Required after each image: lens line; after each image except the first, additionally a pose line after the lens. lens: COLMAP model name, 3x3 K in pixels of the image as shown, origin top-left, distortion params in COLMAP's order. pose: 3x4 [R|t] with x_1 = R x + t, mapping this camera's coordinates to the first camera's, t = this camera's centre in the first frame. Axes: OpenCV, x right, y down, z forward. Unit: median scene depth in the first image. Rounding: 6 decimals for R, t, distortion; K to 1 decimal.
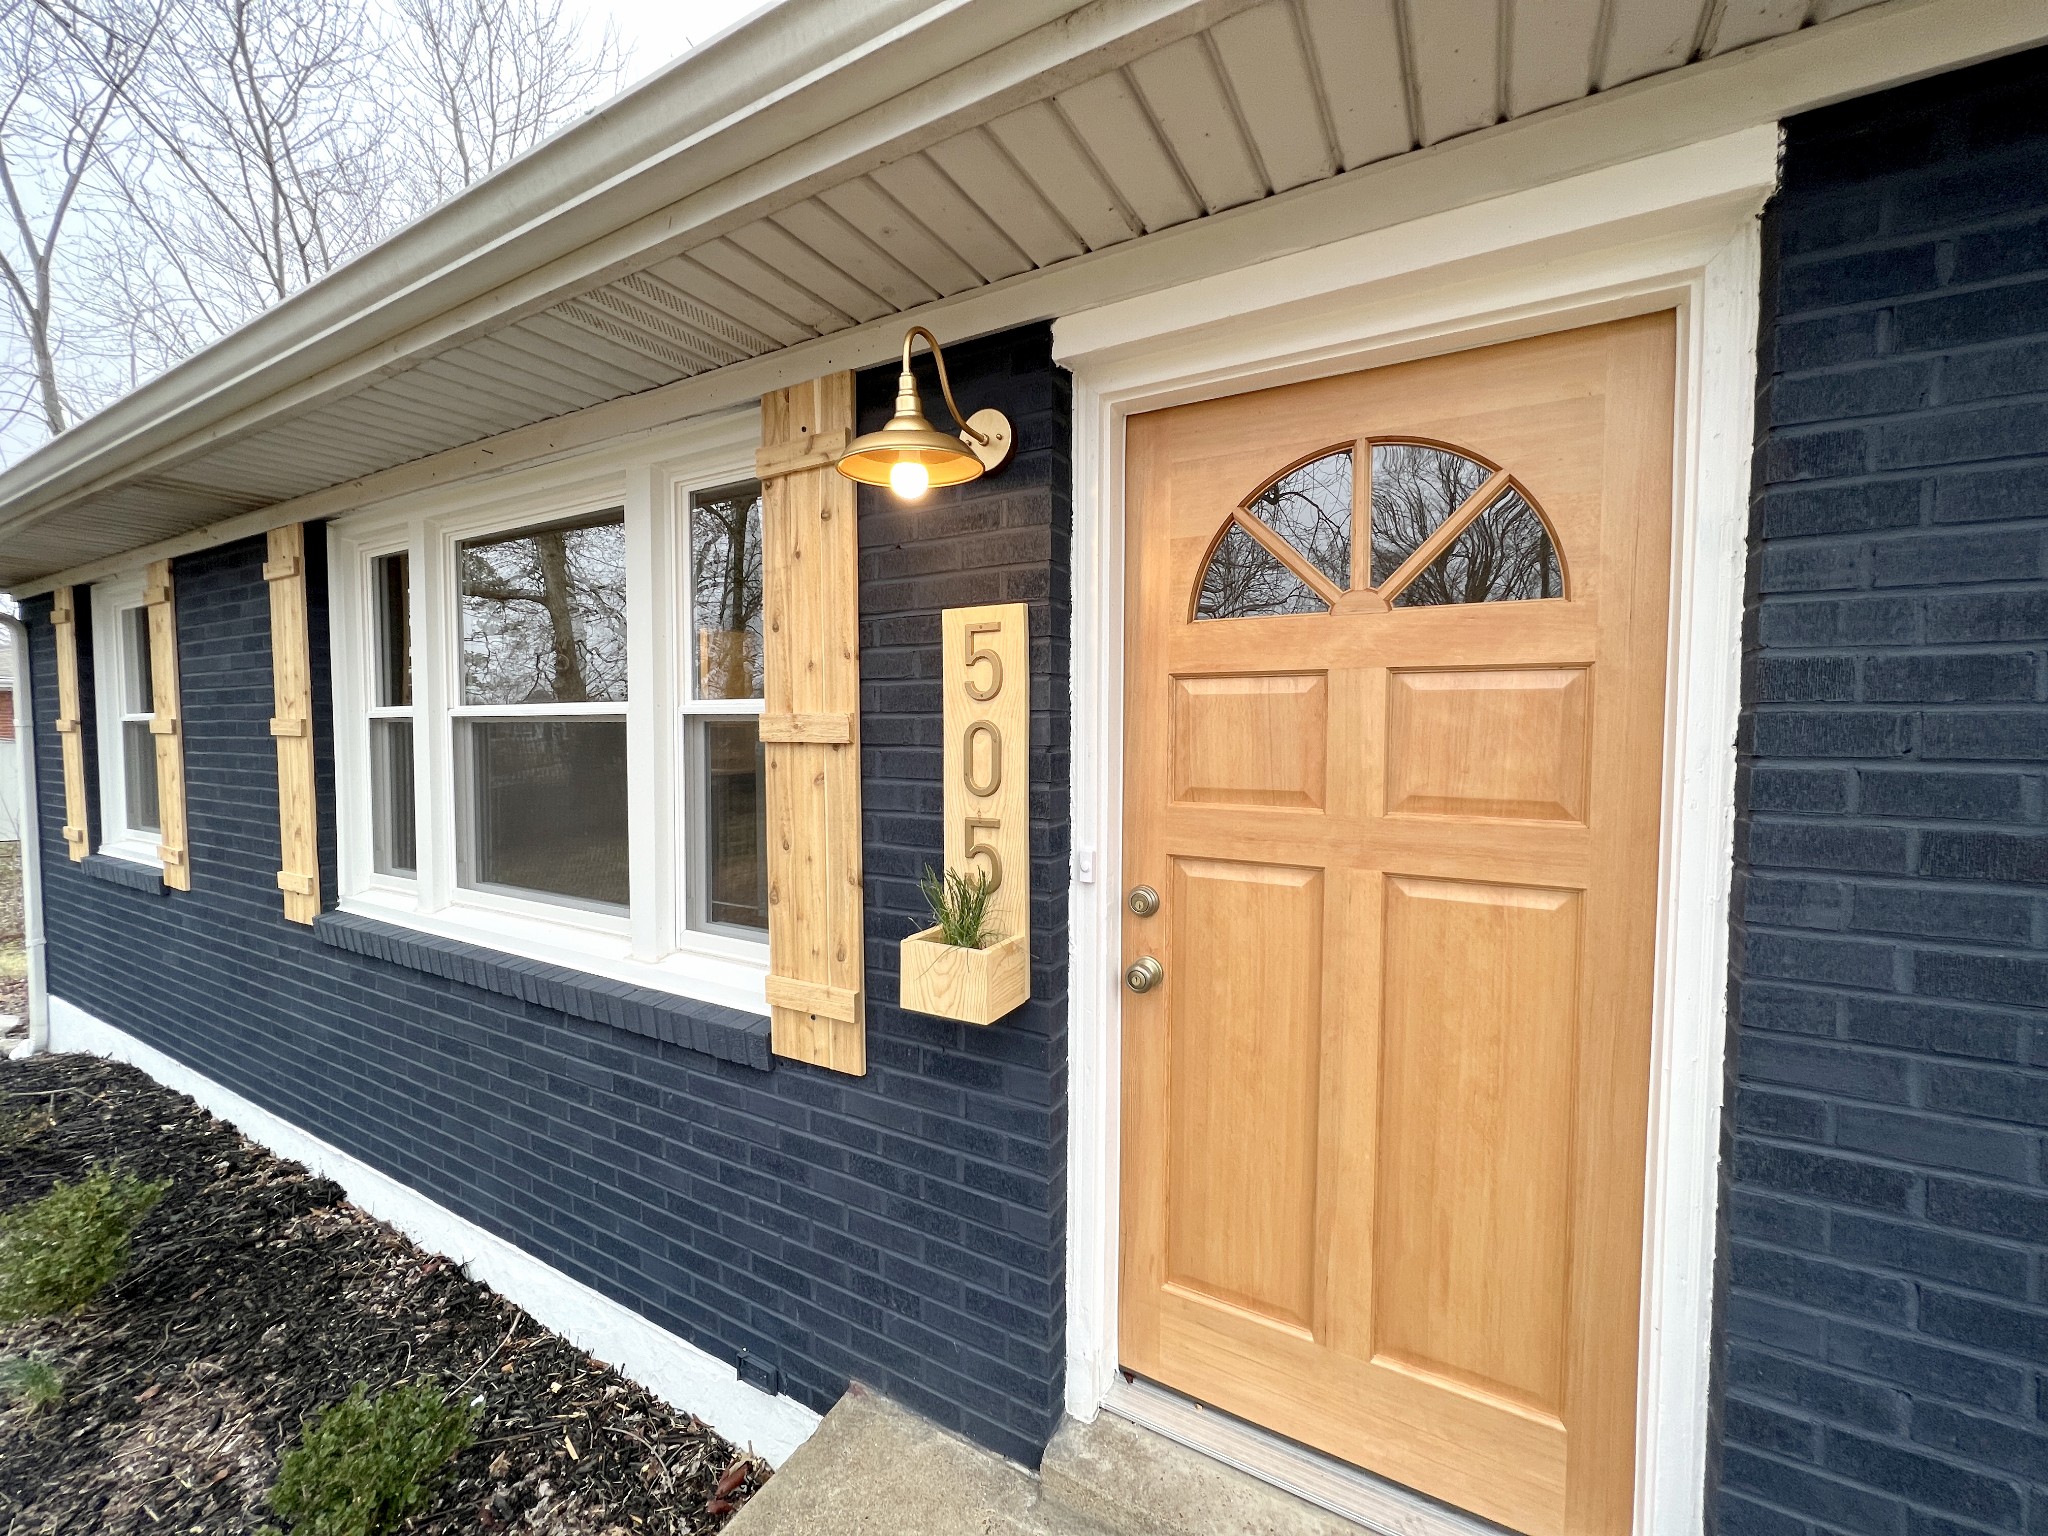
lens RADIAL K [[818.8, 0, 1025.5], [0, 818.8, 763.6], [0, 0, 1]] dist [-0.000867, 0.000658]
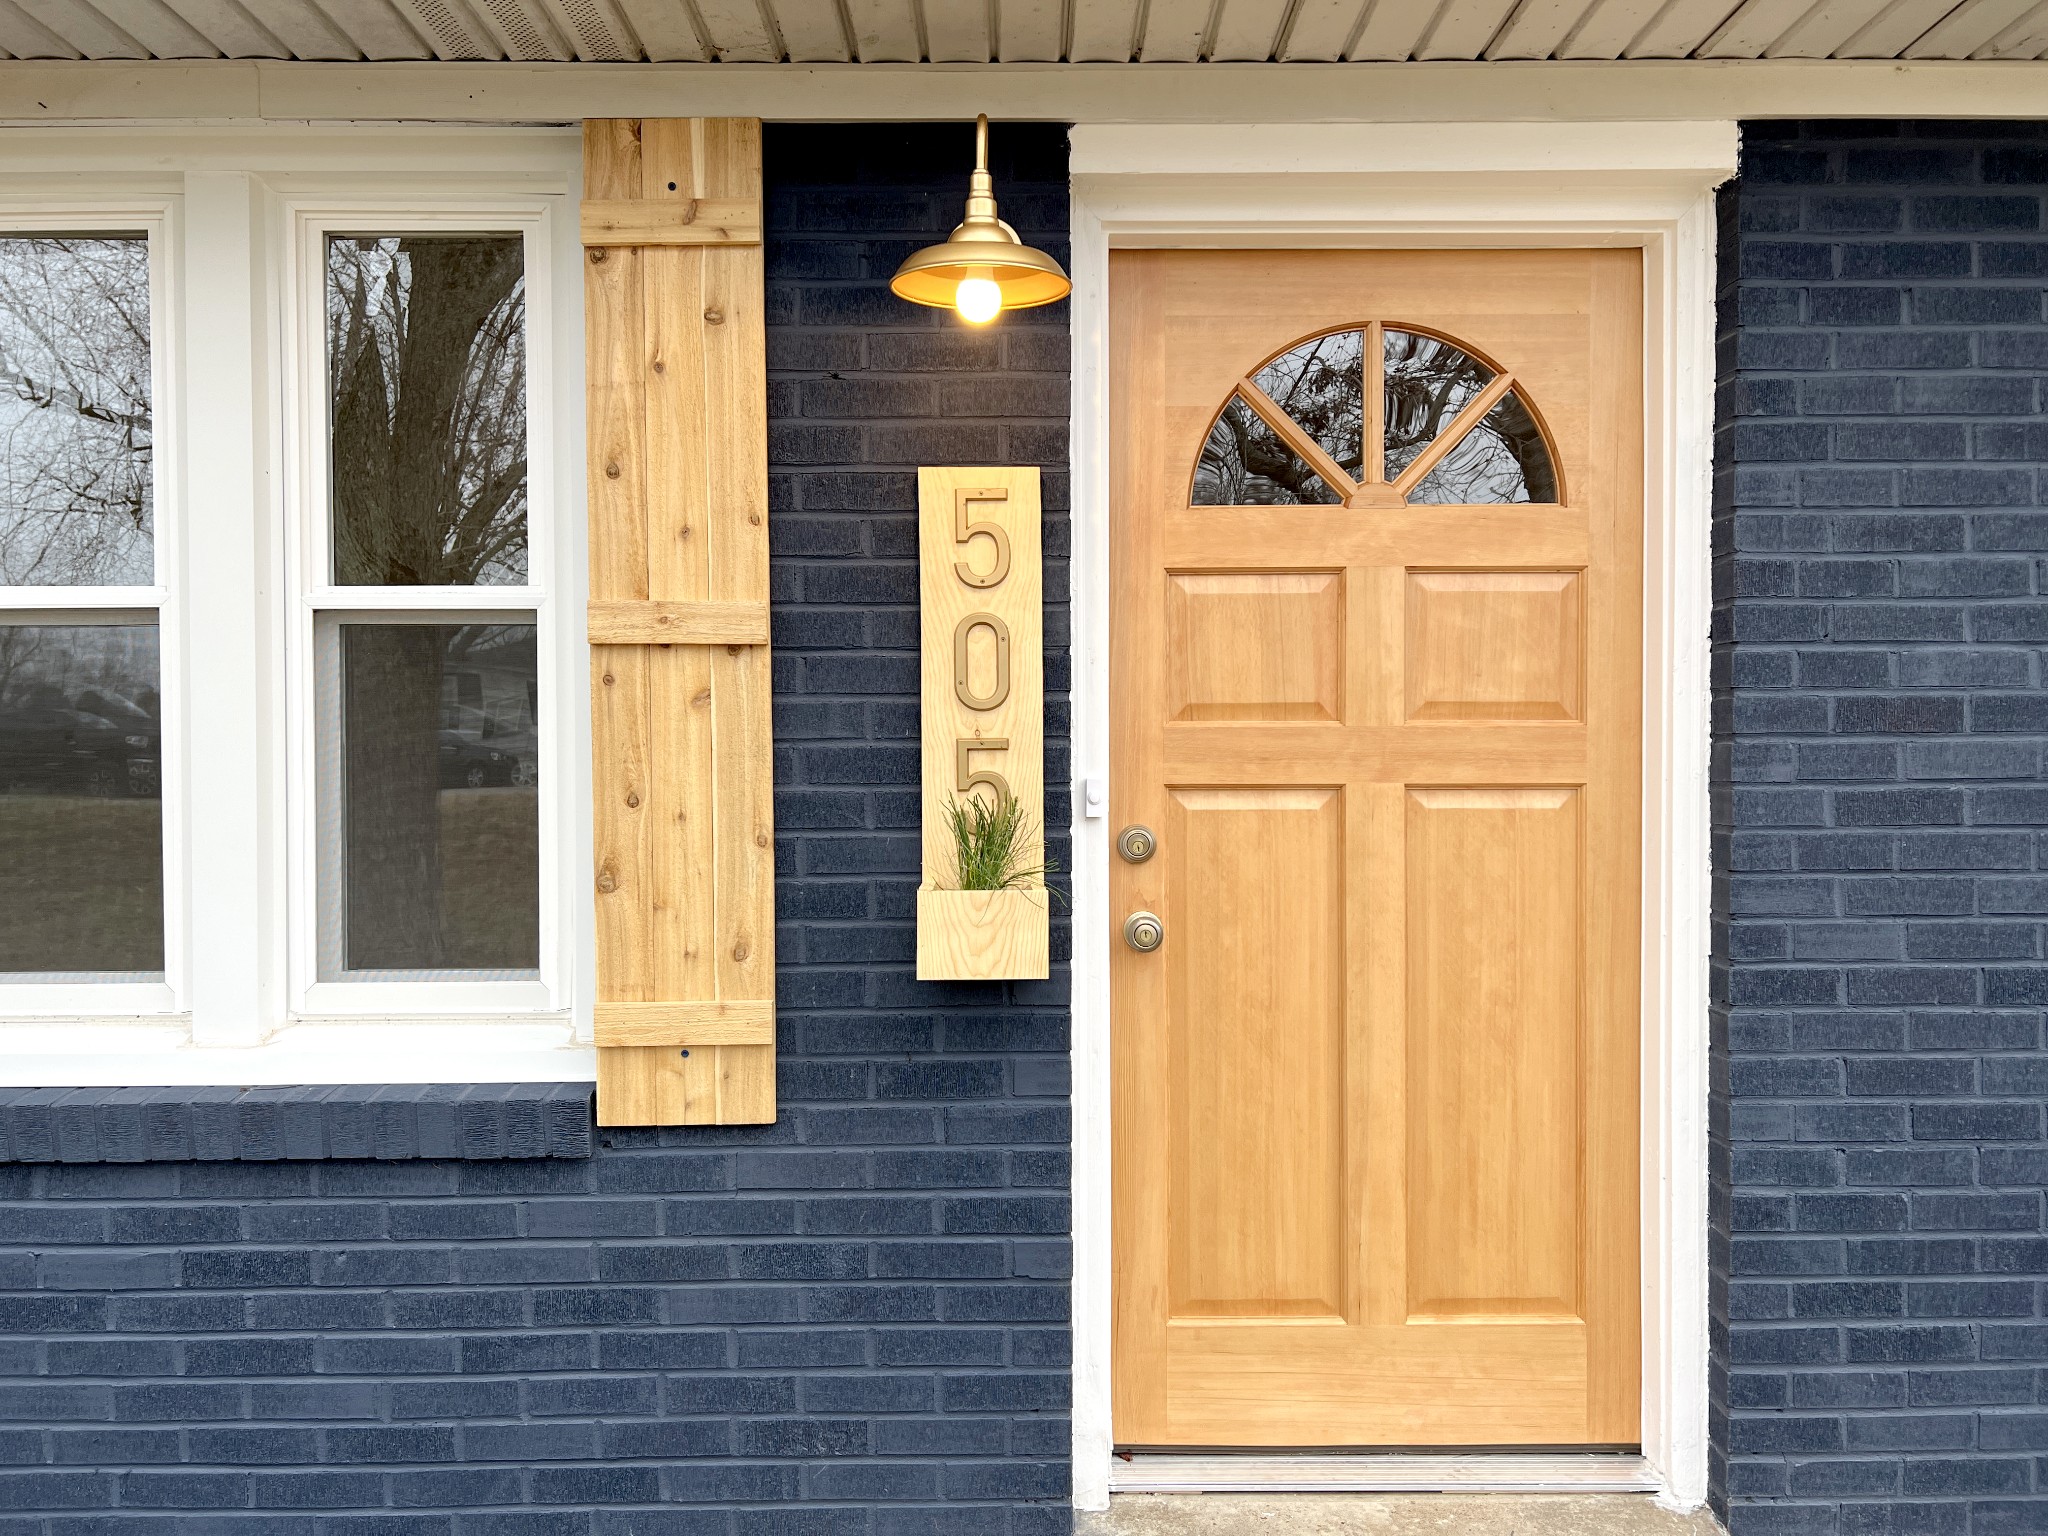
lens RADIAL K [[1553.0, 0, 1038.4], [0, 1553.0, 778.3], [0, 0, 1]] dist [0.061870, -0.057893]
pose [[0.863935, -0.013894, 0.503411, -0.765195], [0.028660, 0.999356, -0.021602, 0.141092], [-0.502787, 0.033090, 0.863777, -0.308352]]
